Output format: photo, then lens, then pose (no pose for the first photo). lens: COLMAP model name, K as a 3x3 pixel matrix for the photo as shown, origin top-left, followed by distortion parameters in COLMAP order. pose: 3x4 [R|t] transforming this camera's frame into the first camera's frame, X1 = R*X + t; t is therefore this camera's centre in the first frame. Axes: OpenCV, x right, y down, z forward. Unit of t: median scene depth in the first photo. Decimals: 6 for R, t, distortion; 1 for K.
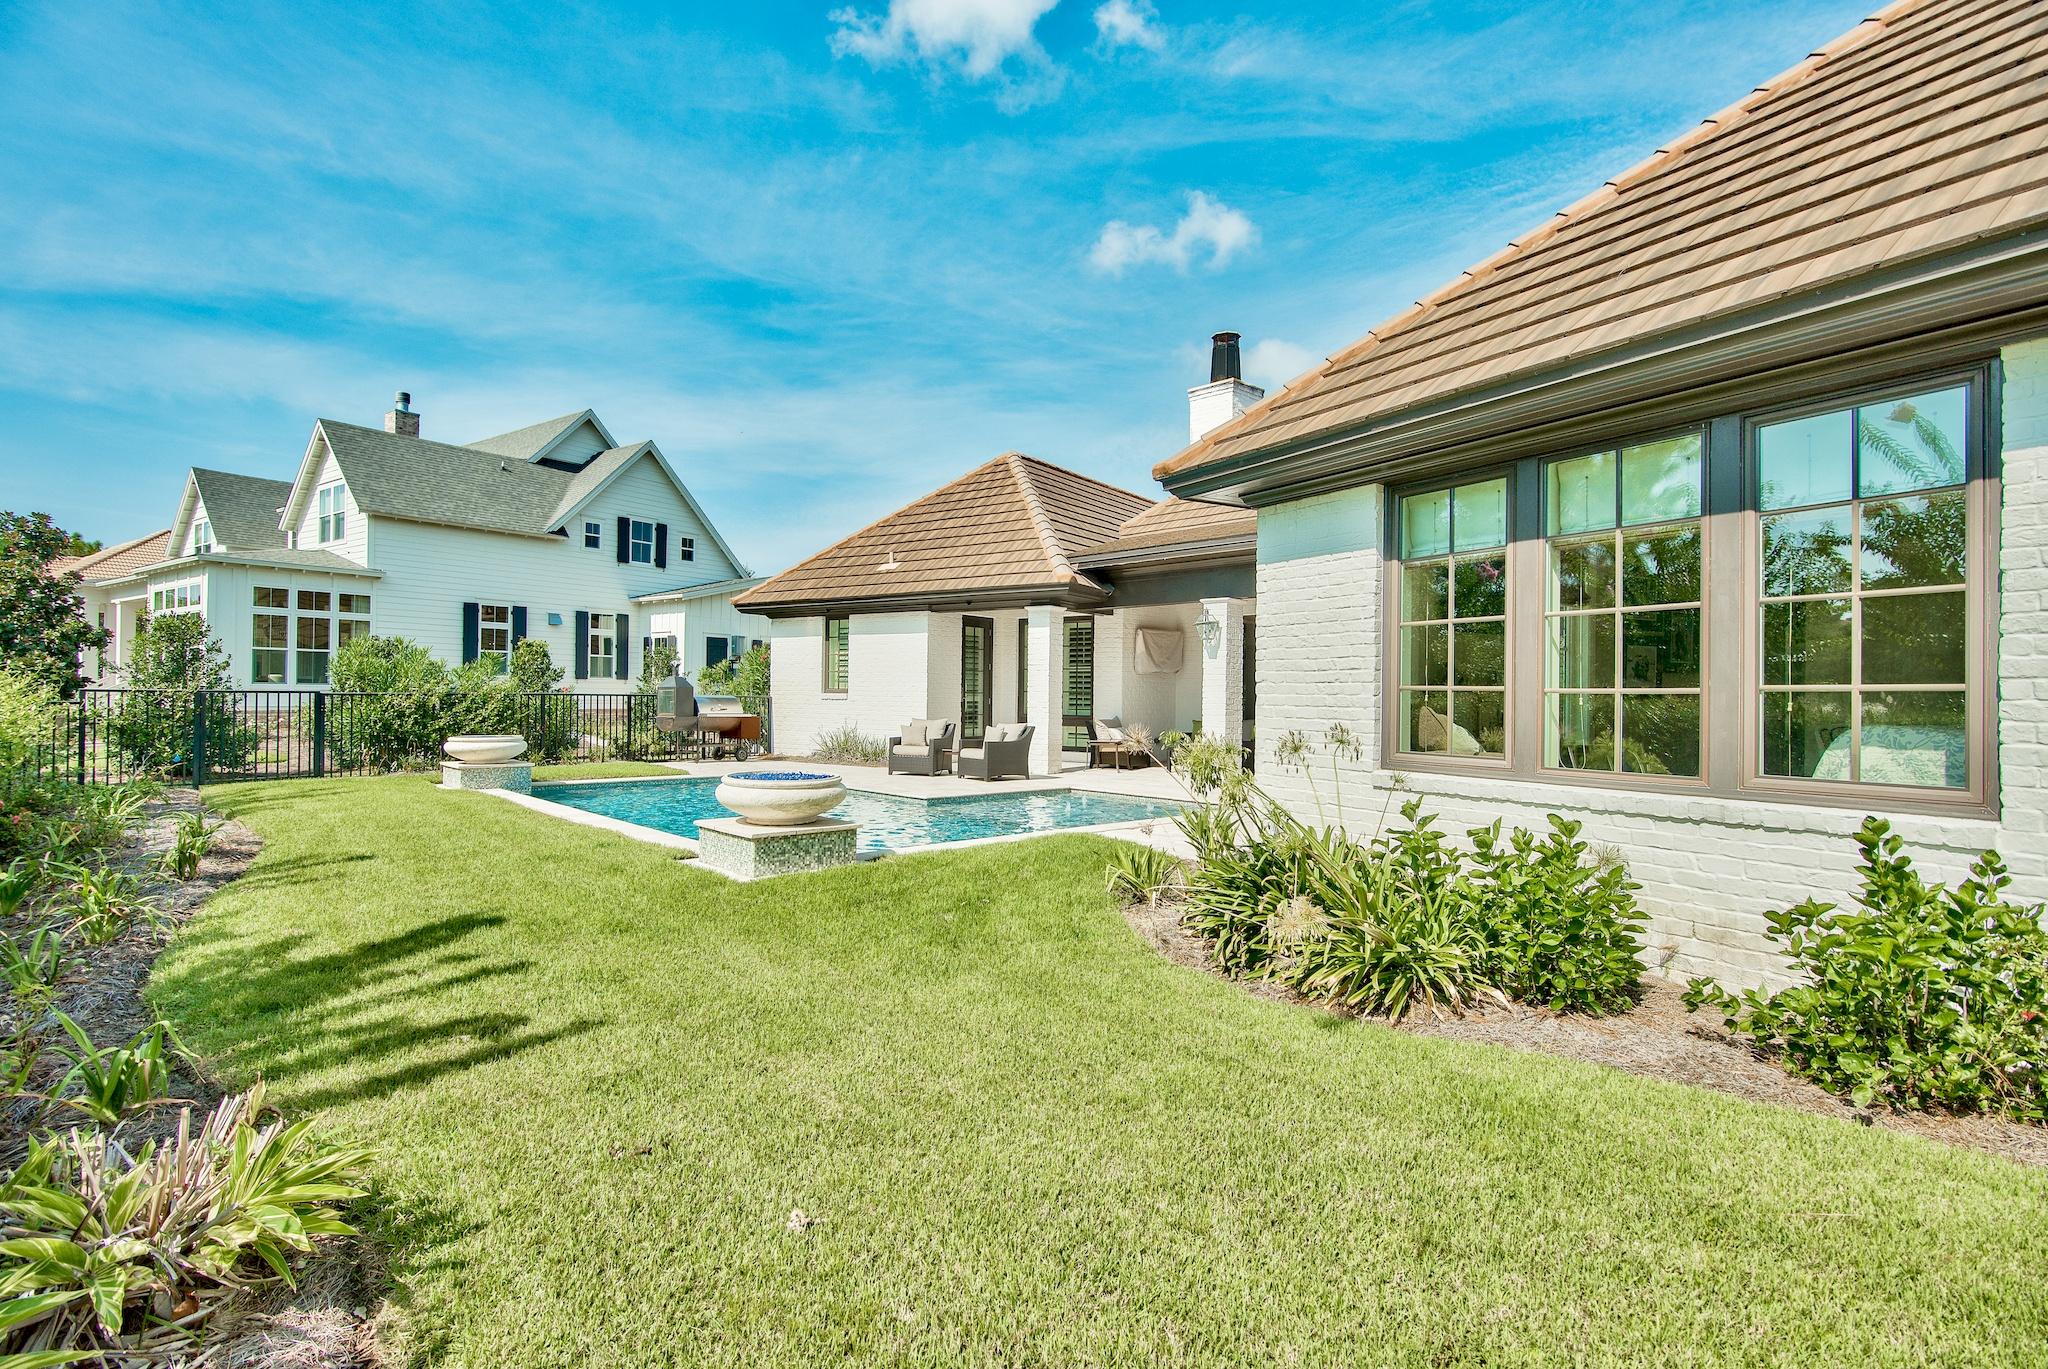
lens RADIAL K [[1023.6, 0, 1008.8], [0, 1023.6, 698.8], [0, 0, 1]] dist [-0.008085, 0.001023]
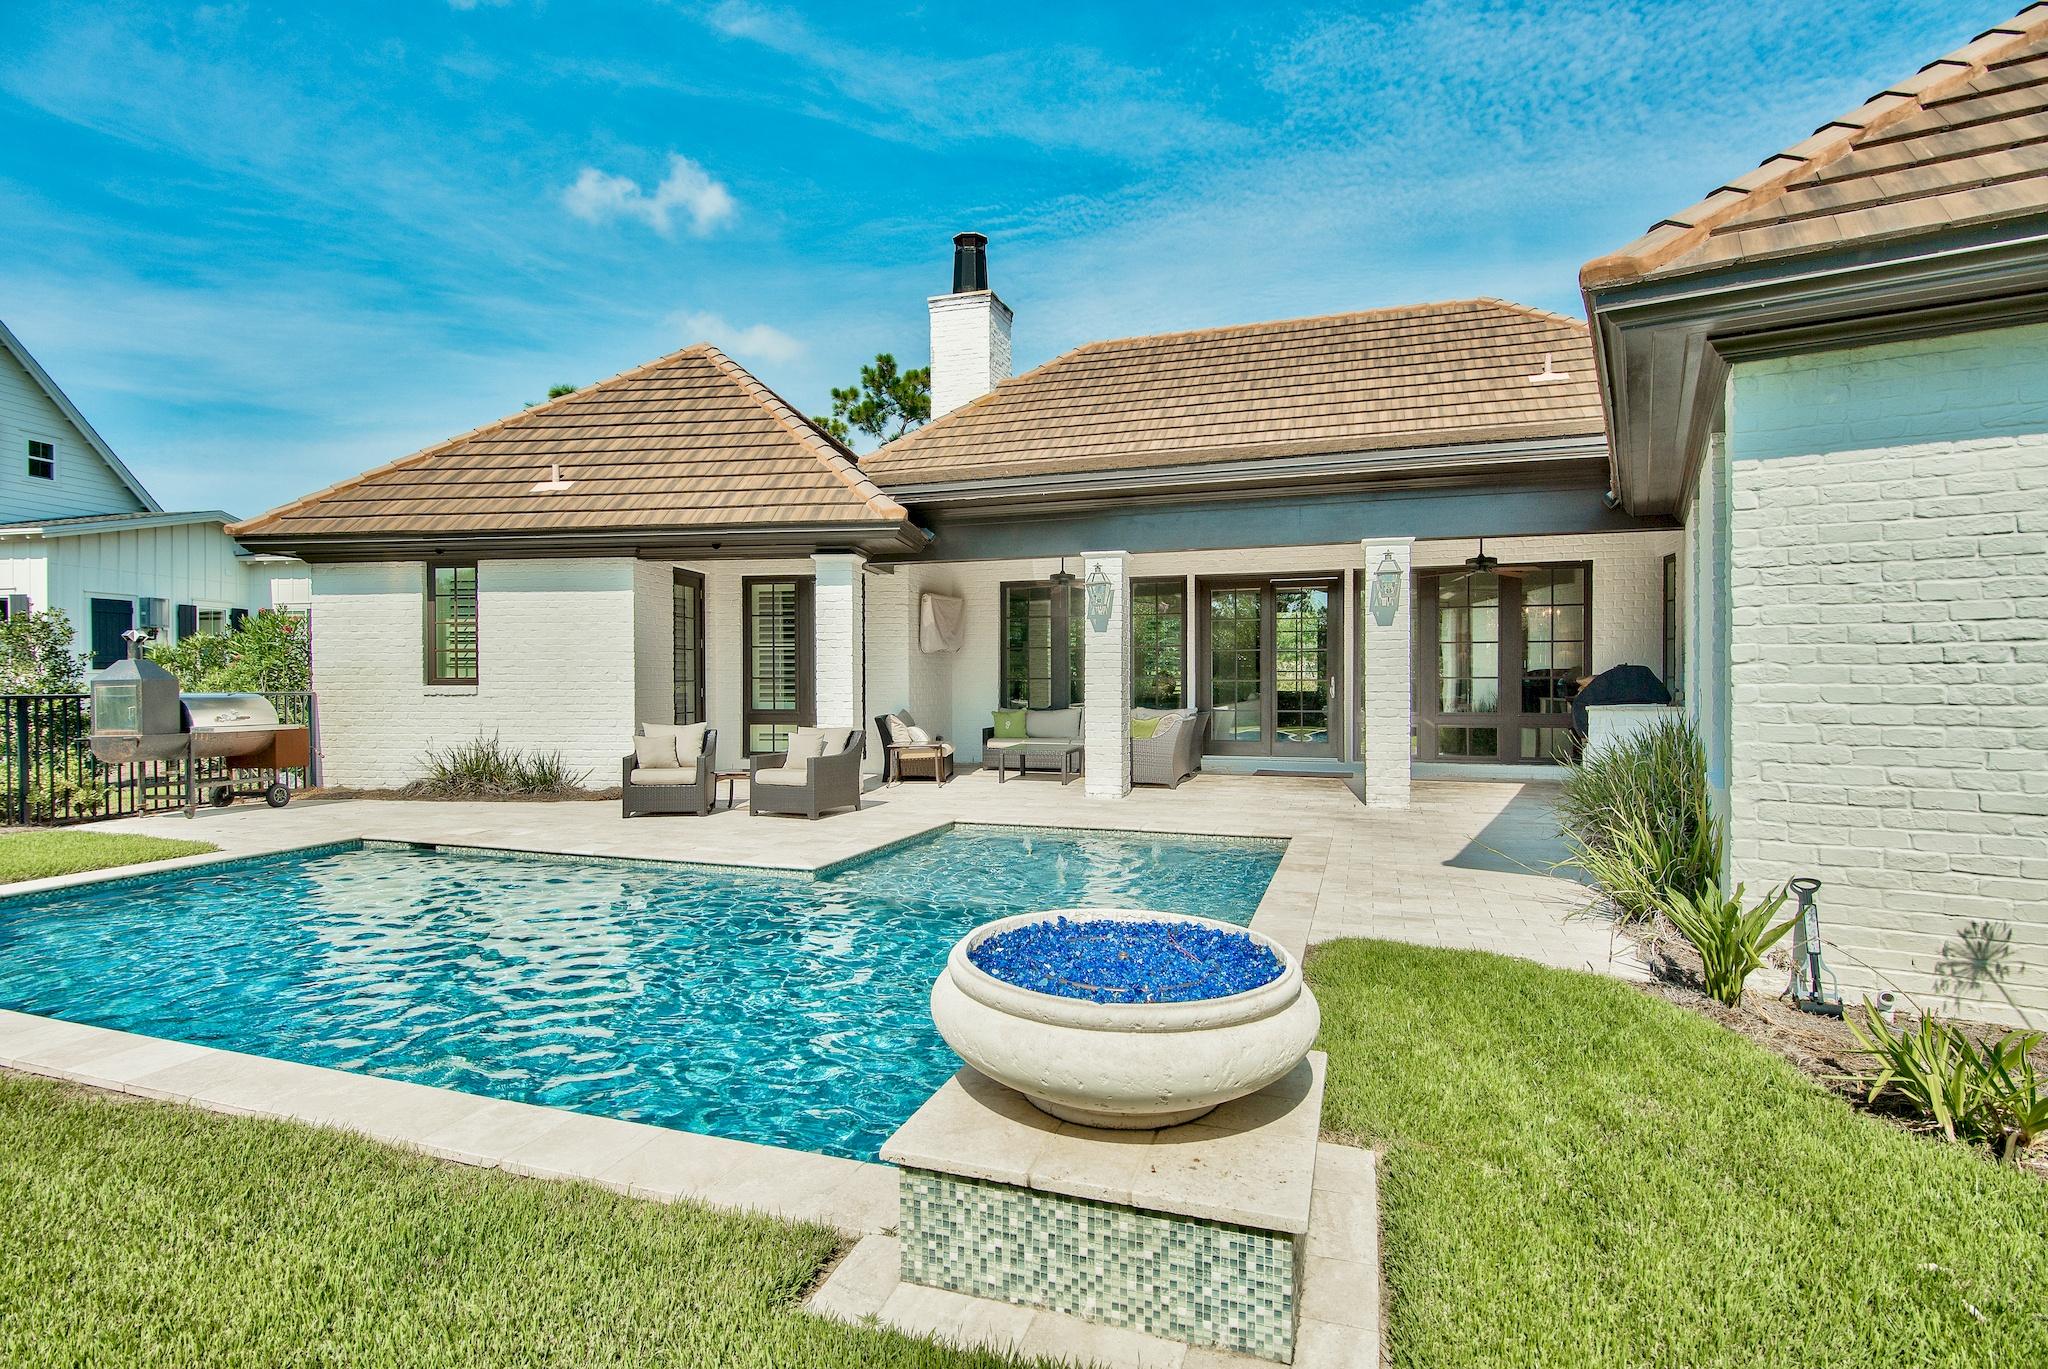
lens RADIAL K [[1023.6, 0, 1037.0], [0, 1023.6, 683.9], [0, 0, 1]] dist [-0.008085, 0.001023]
pose [[0.873388, -0.016987, 0.486728, -0.088373], [0.014822, 0.999856, 0.008300, -0.003377], [-0.486799, -0.000035, 0.873514, 0.156107]]
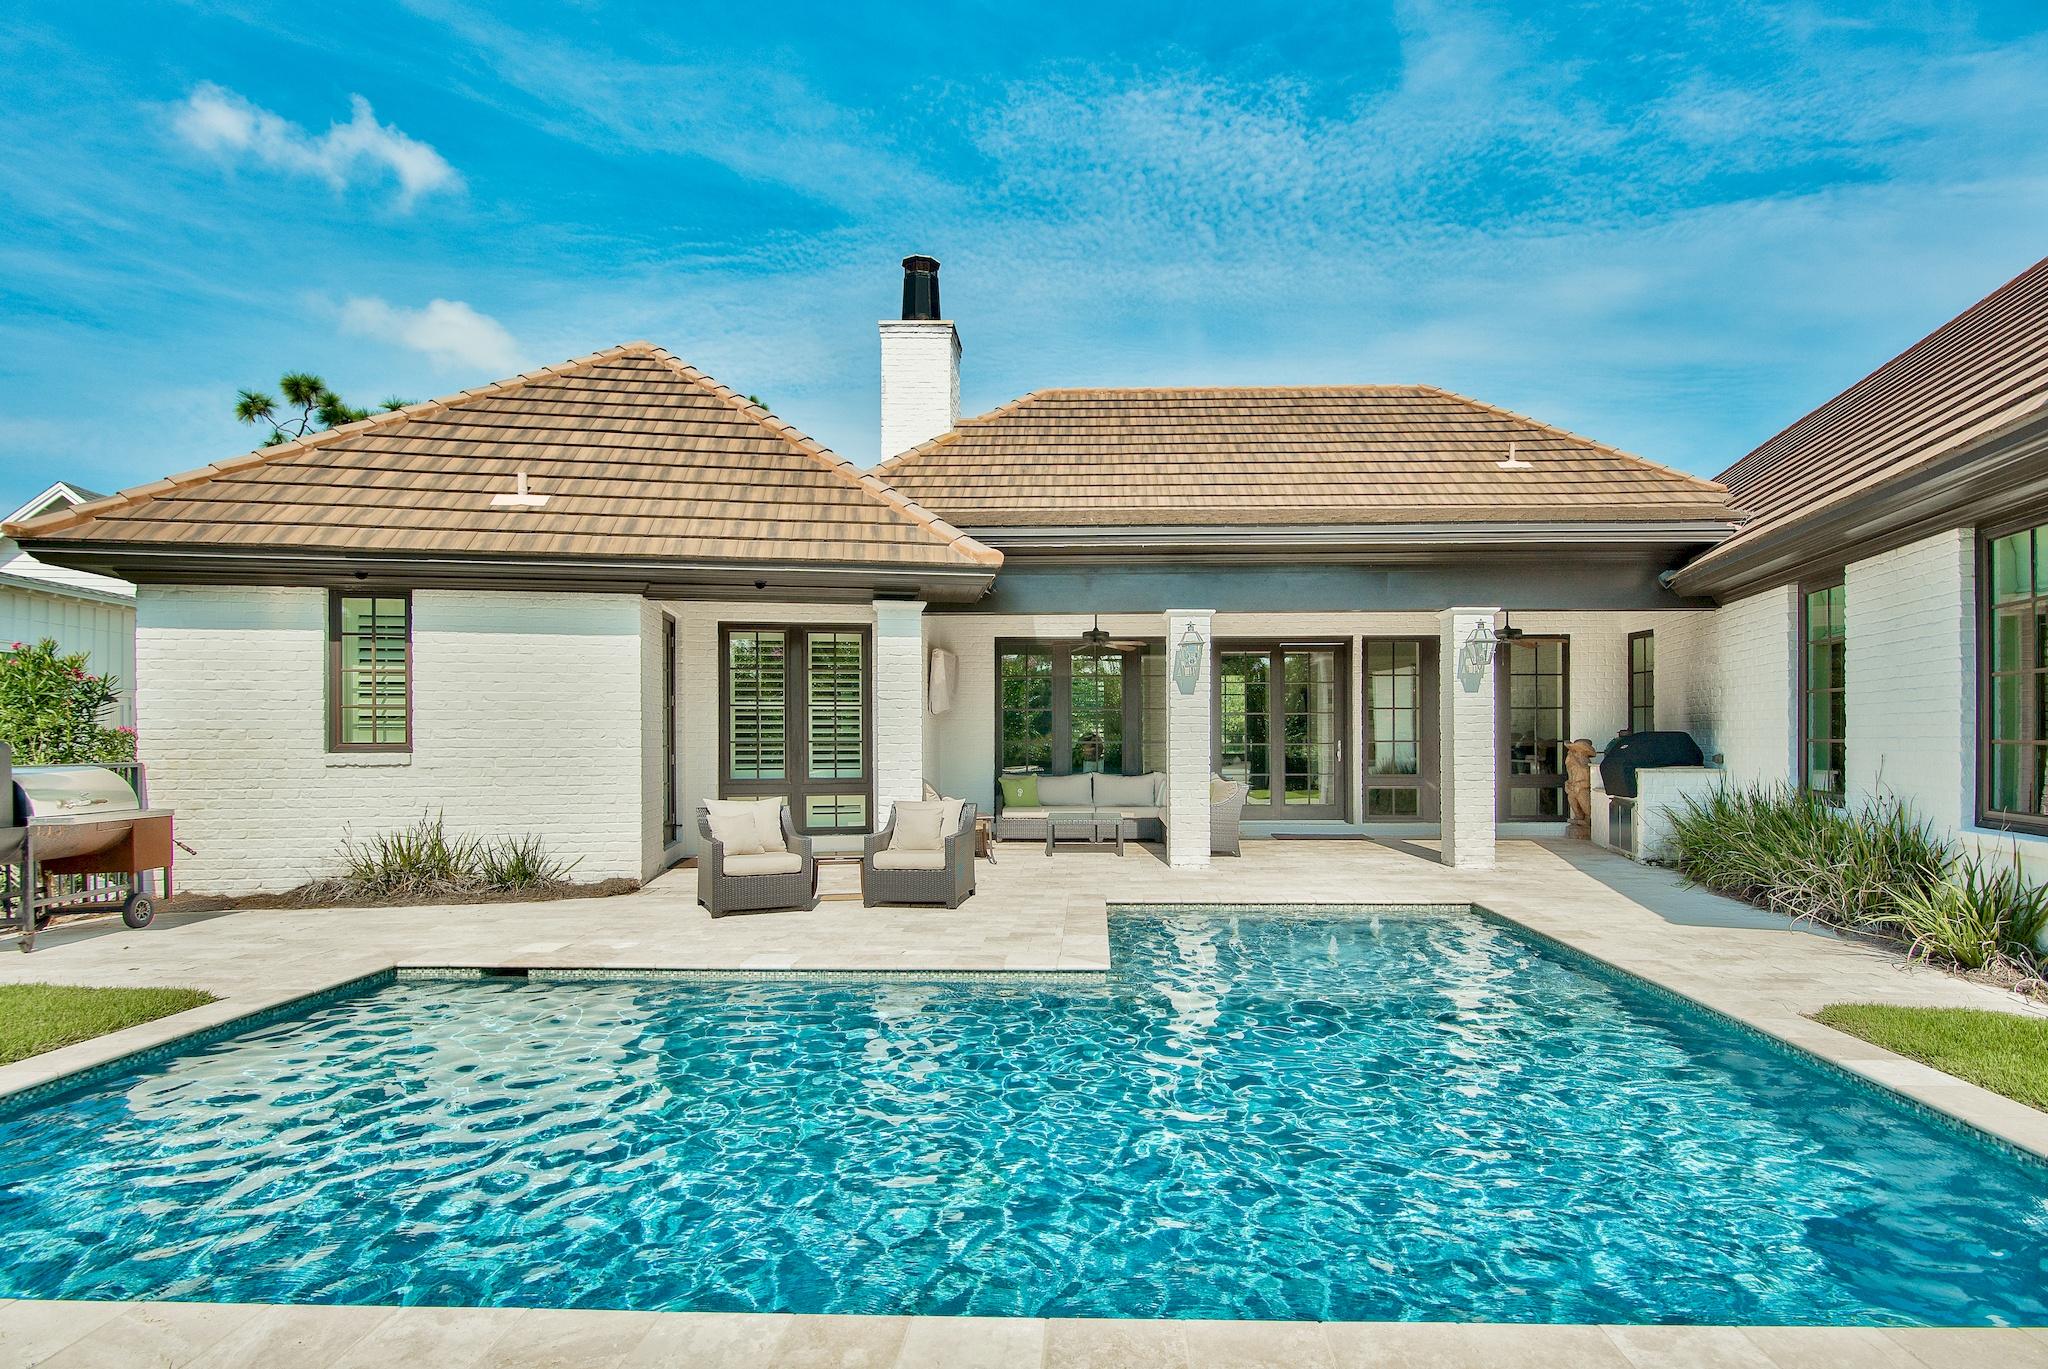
lens RADIAL K [[1023.6, 0, 1047.2], [0, 1023.6, 757.4], [0, 0, 1]] dist [-0.008085, 0.001023]
pose [[0.685042, -0.029256, 0.727916, -0.164883], [0.011461, 0.999502, 0.029386, -0.007524], [-0.728413, -0.011788, 0.685037, 0.245628]]
